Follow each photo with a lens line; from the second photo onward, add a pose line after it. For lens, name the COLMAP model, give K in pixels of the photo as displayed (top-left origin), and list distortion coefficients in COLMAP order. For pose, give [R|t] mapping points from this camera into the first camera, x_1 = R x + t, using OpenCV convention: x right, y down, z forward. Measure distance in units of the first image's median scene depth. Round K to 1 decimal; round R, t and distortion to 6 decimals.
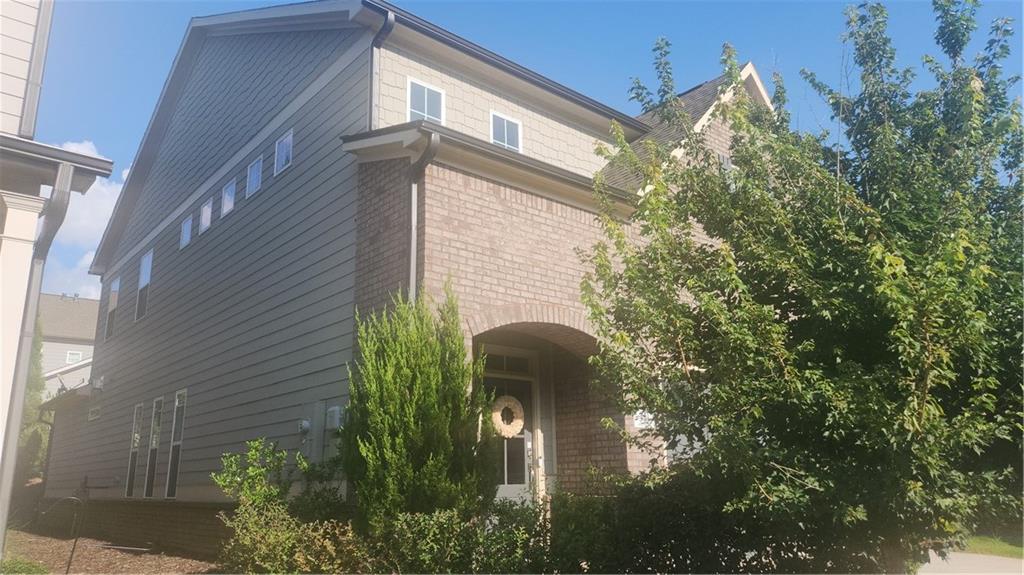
lens RADIAL K [[714.4, 0, 515.9], [0, 714.4, 291.1], [0, 0, 1]] dist [0.076654, -0.096532]
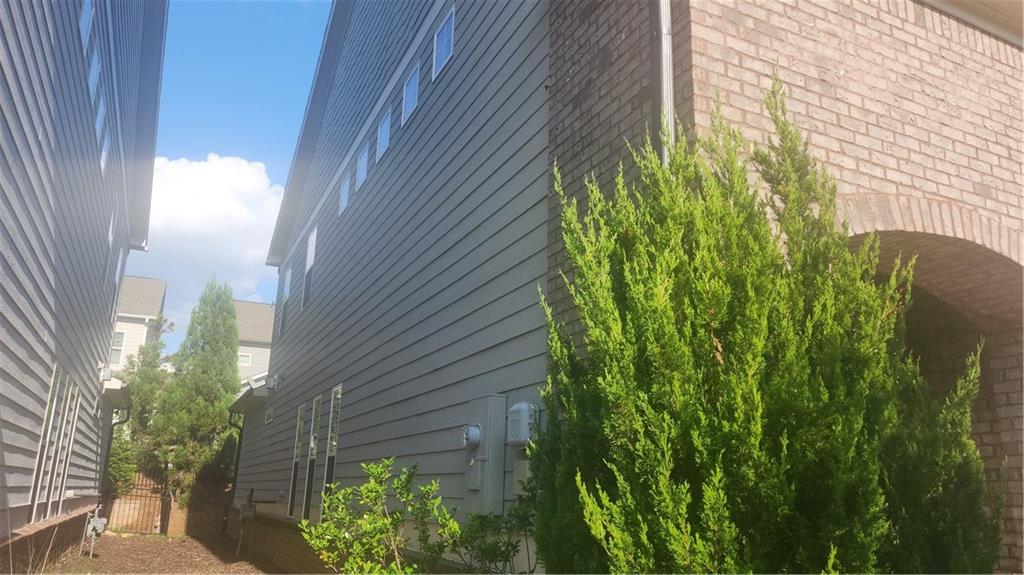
lens RADIAL K [[714.4, 0, 515.9], [0, 714.4, 291.1], [0, 0, 1]] dist [0.076654, -0.096532]
pose [[0.966254, -0.029830, -0.255857, -0.117510], [0.025712, 0.999481, -0.019425, 0.090224], [0.256303, 0.012191, 0.966520, 0.492029]]
